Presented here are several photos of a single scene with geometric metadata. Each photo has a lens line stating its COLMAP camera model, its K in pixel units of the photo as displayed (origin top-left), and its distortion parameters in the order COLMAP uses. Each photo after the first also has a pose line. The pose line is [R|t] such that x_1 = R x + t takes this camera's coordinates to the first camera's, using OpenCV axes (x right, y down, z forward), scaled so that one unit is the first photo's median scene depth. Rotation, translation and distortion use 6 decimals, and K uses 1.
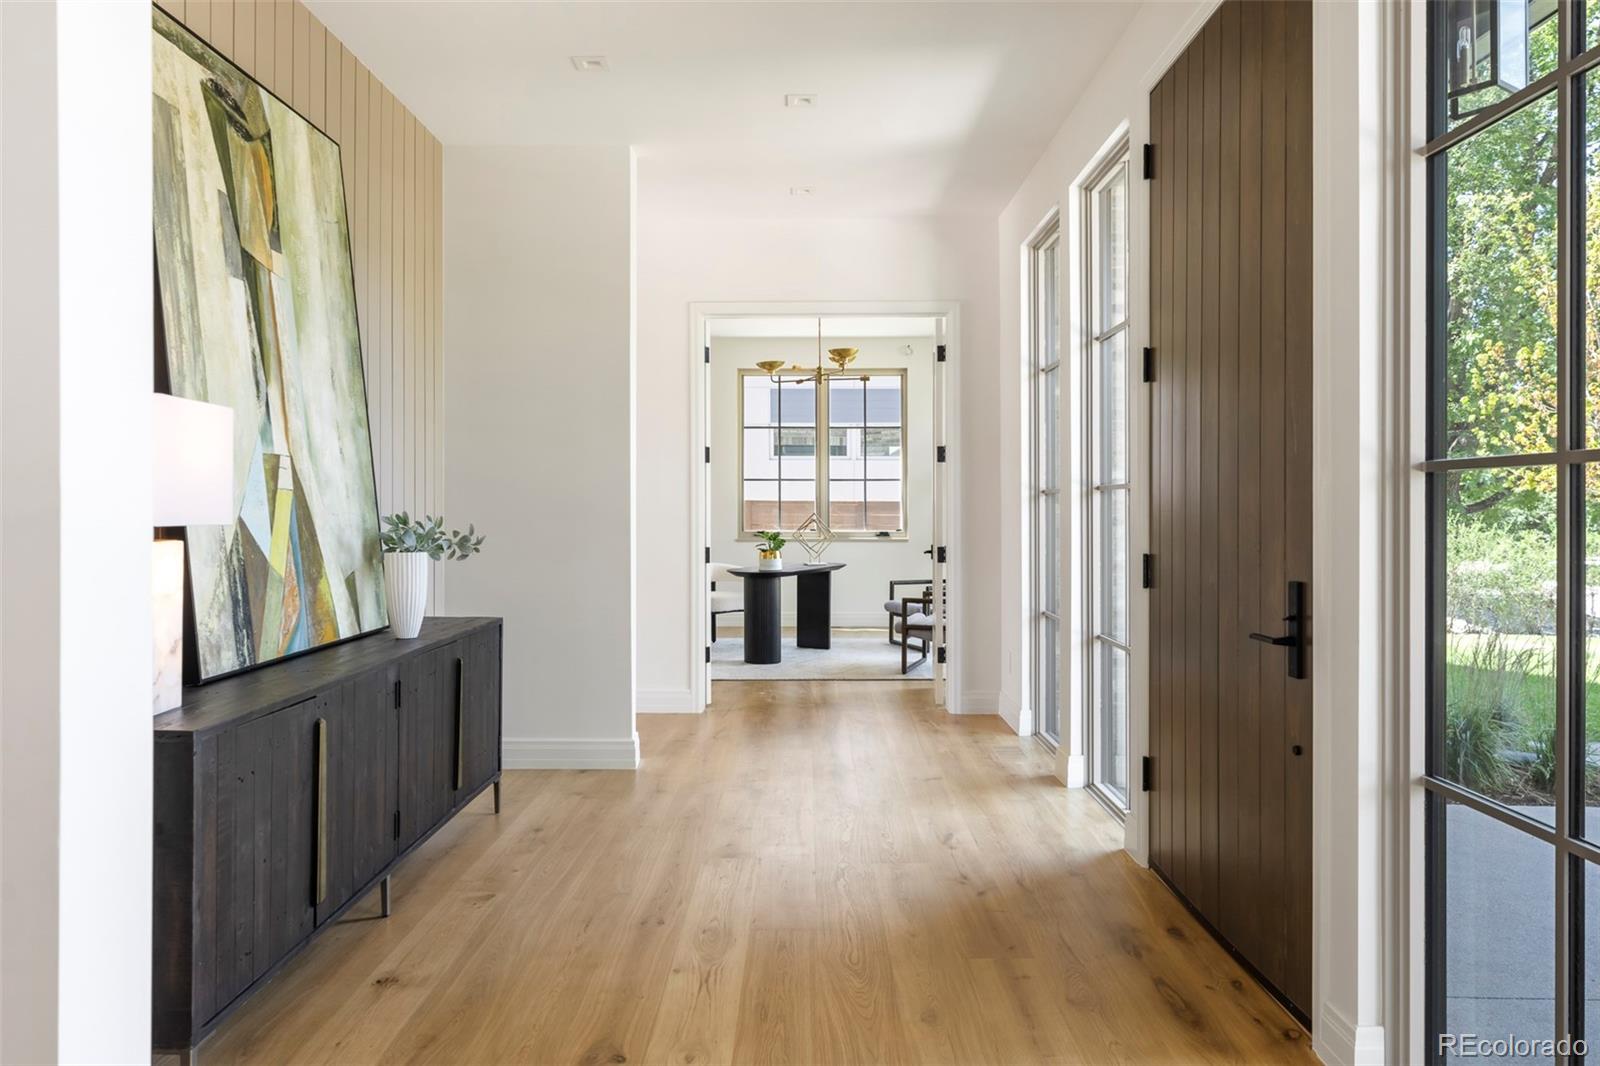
lens RADIAL K [[1101.7, 0, 800.0], [0, 1101.7, 533.0], [0, 0, 1]] dist [0.002150, 0.000648]
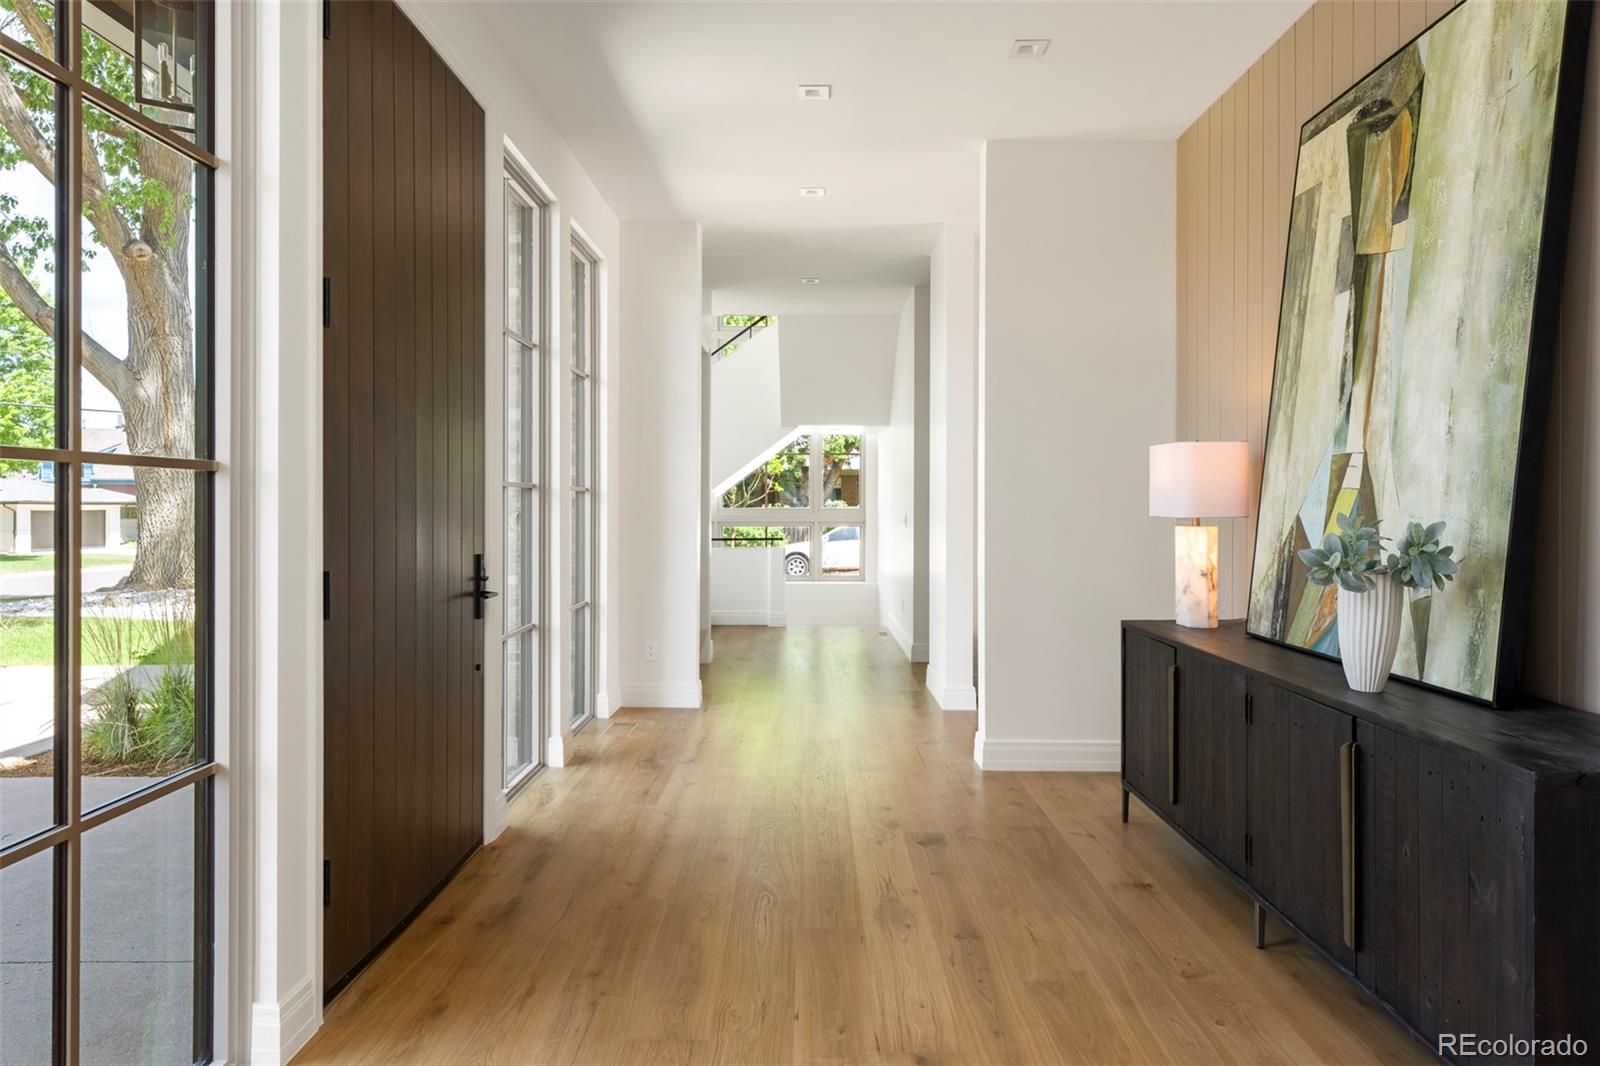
lens RADIAL K [[969.0, 0, 797.9], [0, 969.0, 491.0], [0, 0, 1]] dist [-0.002995, -0.001464]
pose [[-0.999986, -0.002174, 0.004809, 0.010713], [-0.002123, 0.999942, 0.010583, -0.046342], [-0.004832, 0.010573, -0.999932, 1.888065]]
